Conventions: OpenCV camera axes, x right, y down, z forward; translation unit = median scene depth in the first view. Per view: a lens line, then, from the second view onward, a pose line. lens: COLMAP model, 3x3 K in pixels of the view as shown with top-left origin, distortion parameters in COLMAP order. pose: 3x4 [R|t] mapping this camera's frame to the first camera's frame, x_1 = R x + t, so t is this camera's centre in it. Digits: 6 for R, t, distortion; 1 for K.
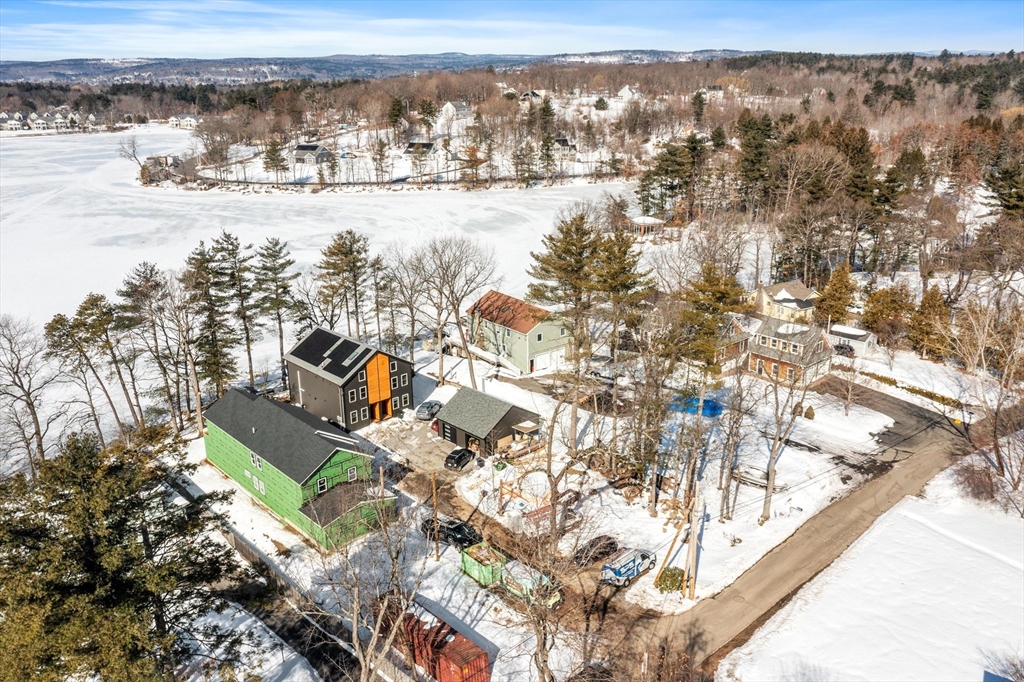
lens RADIAL K [[813.3, 0, 517.4], [0, 813.3, 345.5], [0, 0, 1]] dist [-0.007432, 0.006945]
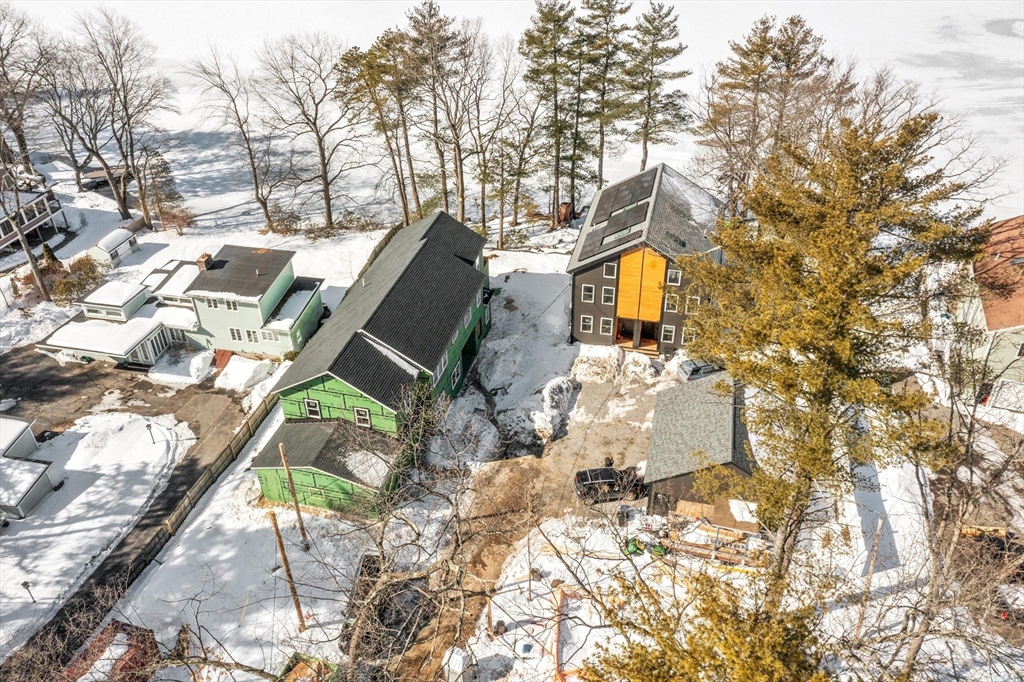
lens RADIAL K [[813.3, 0, 513.0], [0, 813.3, 338.6], [0, 0, 1]] dist [-0.007432, 0.006945]
pose [[0.538981, 0.482541, -0.690401, 0.064122], [-0.261281, 0.874992, 0.407580, -0.044088], [0.800770, -0.039289, 0.597682, 0.175184]]
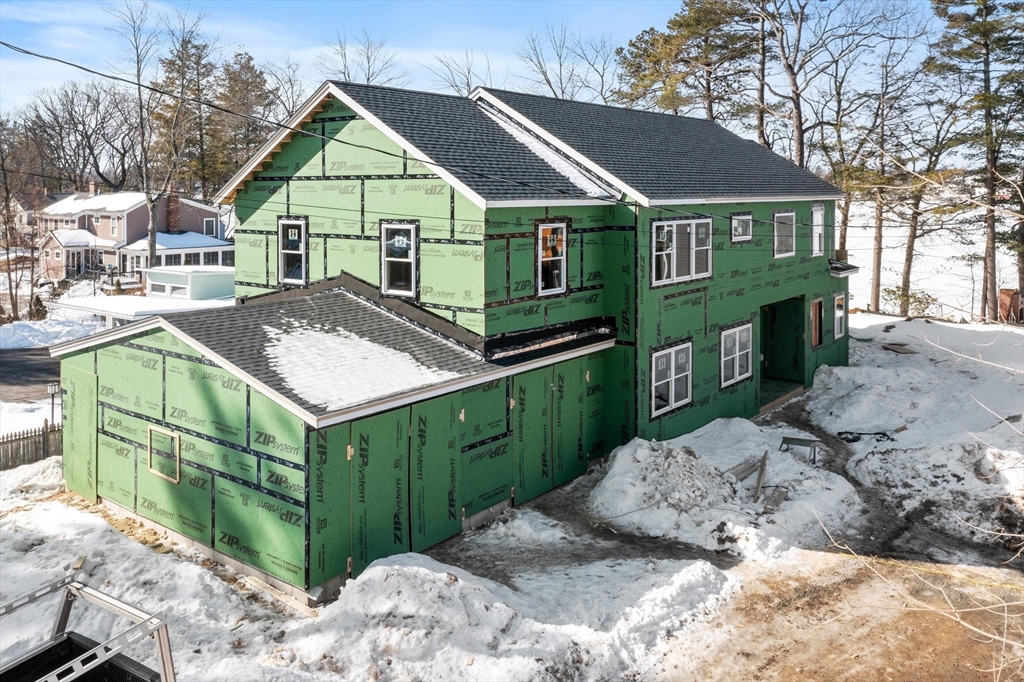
lens RADIAL K [[813.3, 0, 513.2], [0, 813.3, 339.9], [0, 0, 1]] dist [-0.007432, 0.006945]
pose [[0.135026, 0.004257, -0.990833, 0.000007], [-0.319872, 0.946636, -0.039523, 0.042766], [0.937790, 0.322277, 0.129182, 0.244695]]
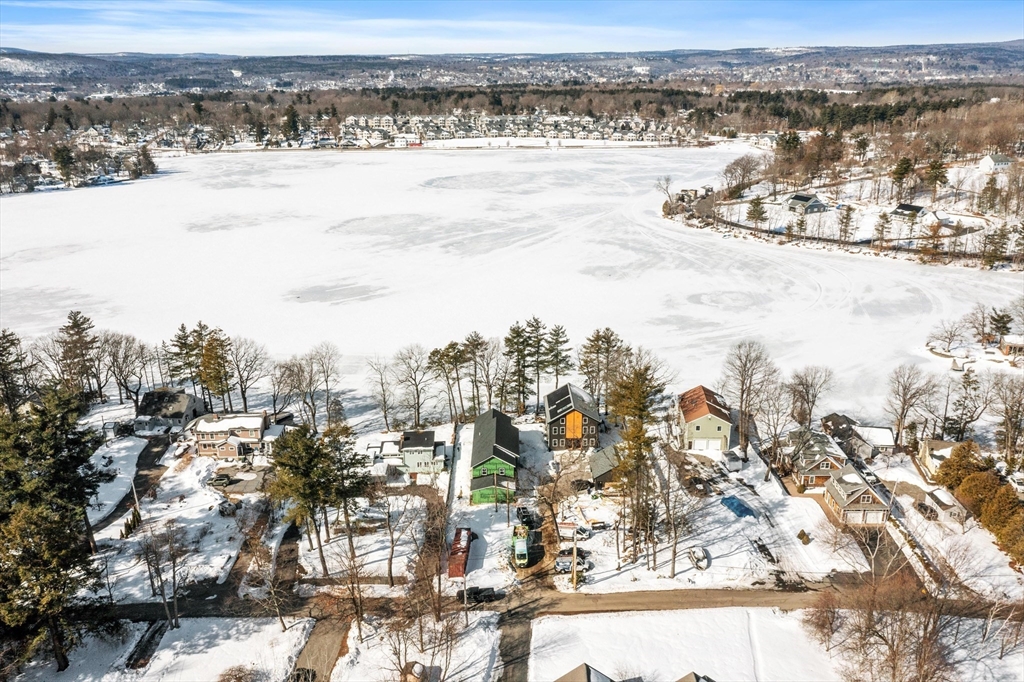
lens RADIAL K [[813.3, 0, 514.3], [0, 813.3, 345.8], [0, 0, 1]] dist [-0.007432, 0.006945]
pose [[0.738062, 0.223217, -0.636741, 0.236000], [-0.211883, 0.972631, 0.095369, -0.077323], [0.640602, 0.064526, 0.765157, -0.112917]]
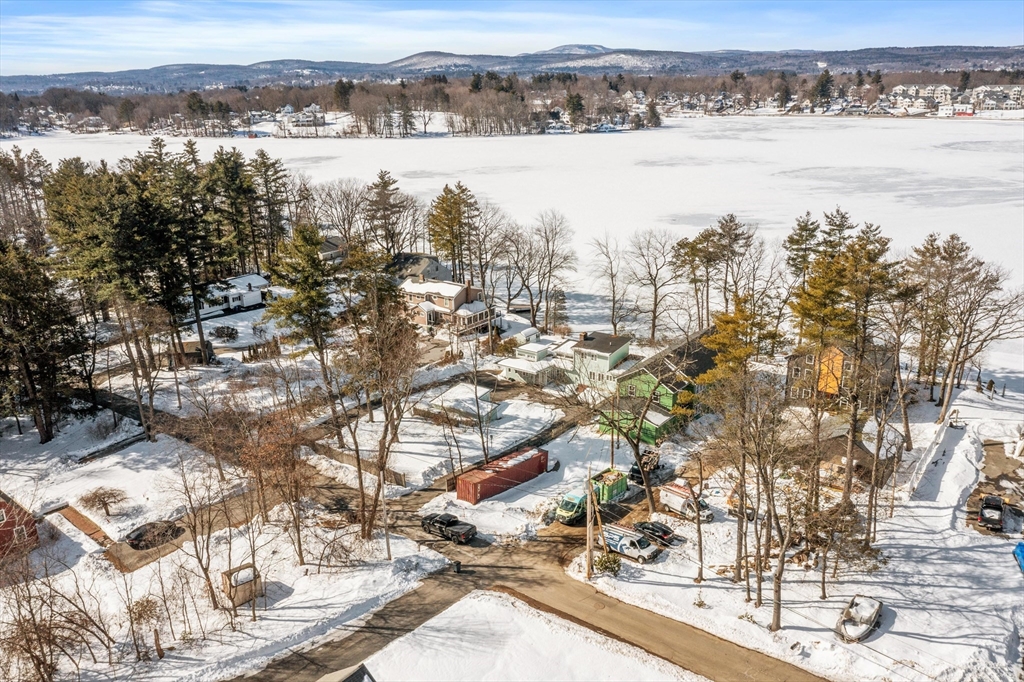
lens RADIAL K [[813.3, 0, 510.0], [0, 813.3, 339.0], [0, 0, 1]] dist [-0.007432, 0.006945]
pose [[0.155679, 0.313310, -0.936803, 0.217355], [-0.294559, 0.919945, 0.258722, -0.043118], [0.942867, 0.235667, 0.235505, 0.116409]]
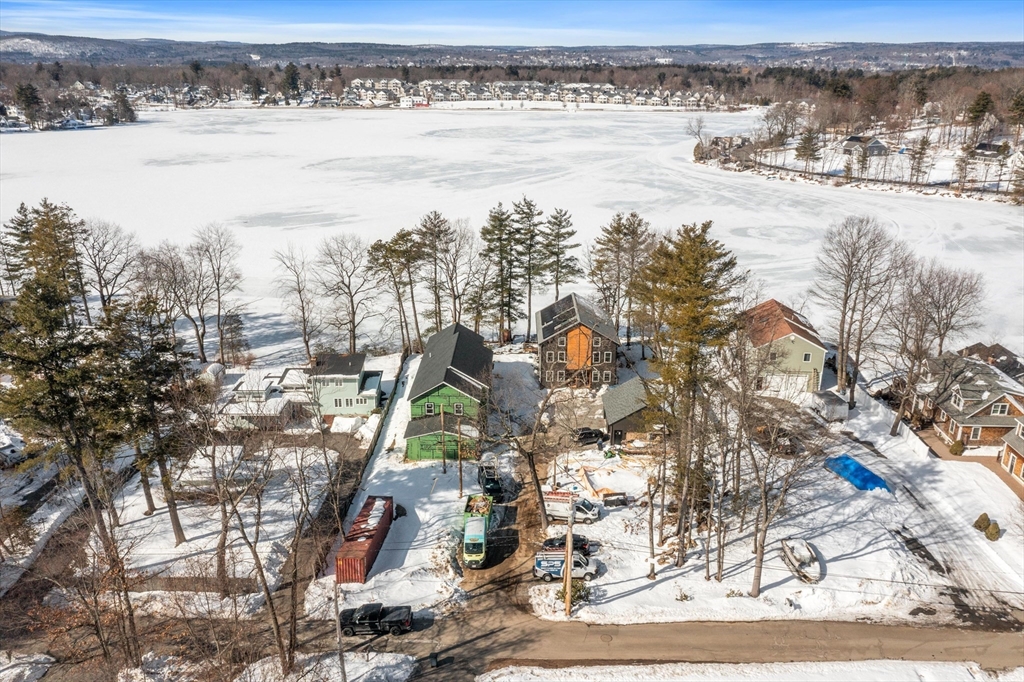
lens RADIAL K [[813.3, 0, 513.3], [0, 813.3, 341.2], [0, 0, 1]] dist [-0.007432, 0.006945]
pose [[0.719850, 0.239661, -0.651444, 0.144457], [-0.231361, 0.967679, 0.100346, -0.017637], [0.654437, 0.078485, 0.752032, 0.039434]]
